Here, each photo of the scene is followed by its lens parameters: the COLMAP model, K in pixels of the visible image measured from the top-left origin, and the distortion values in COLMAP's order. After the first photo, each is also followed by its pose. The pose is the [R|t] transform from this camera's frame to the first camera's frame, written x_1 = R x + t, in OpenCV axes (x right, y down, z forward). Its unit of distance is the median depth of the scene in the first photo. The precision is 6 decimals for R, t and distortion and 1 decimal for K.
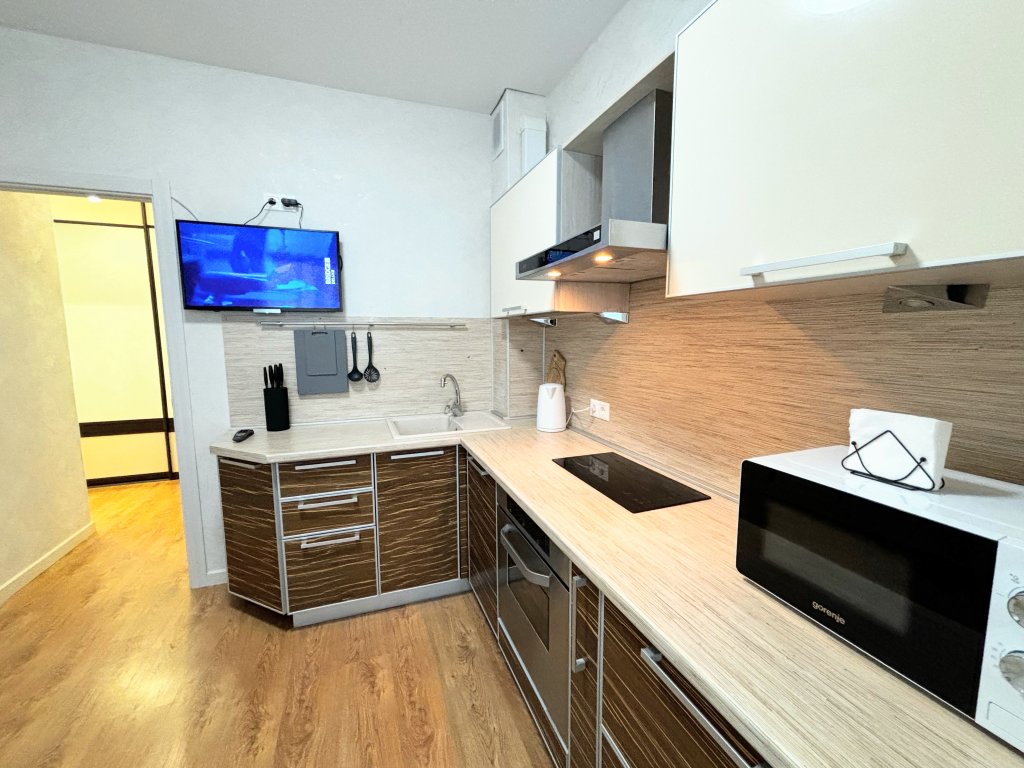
lens RADIAL K [[413.2, 0, 504.6], [0, 413.2, 379.6], [0, 0, 1]] dist [0.001097, -0.001739]
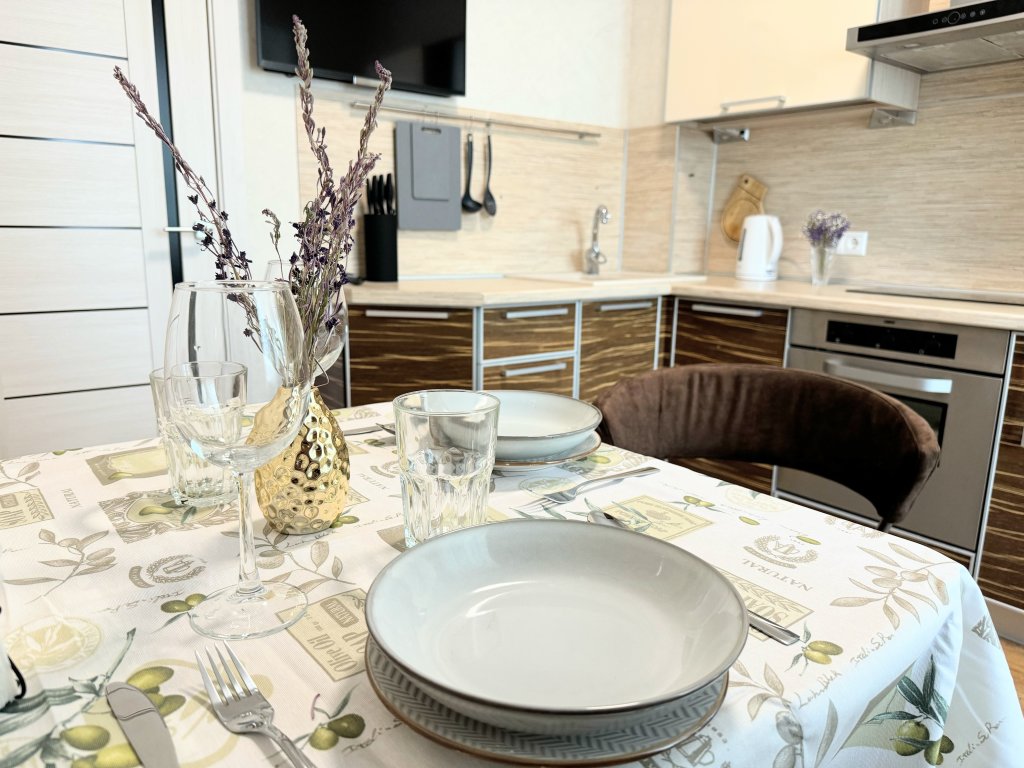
lens RADIAL K [[721.1, 0, 512.3], [0, 721.1, 387.0], [0, 0, 1]] dist [0.053041, -0.062469]
pose [[0.951243, -0.044485, 0.305217, -0.821863], [0.010513, 0.993646, 0.112059, 0.186080], [-0.308262, -0.103387, 0.945667, -0.149834]]
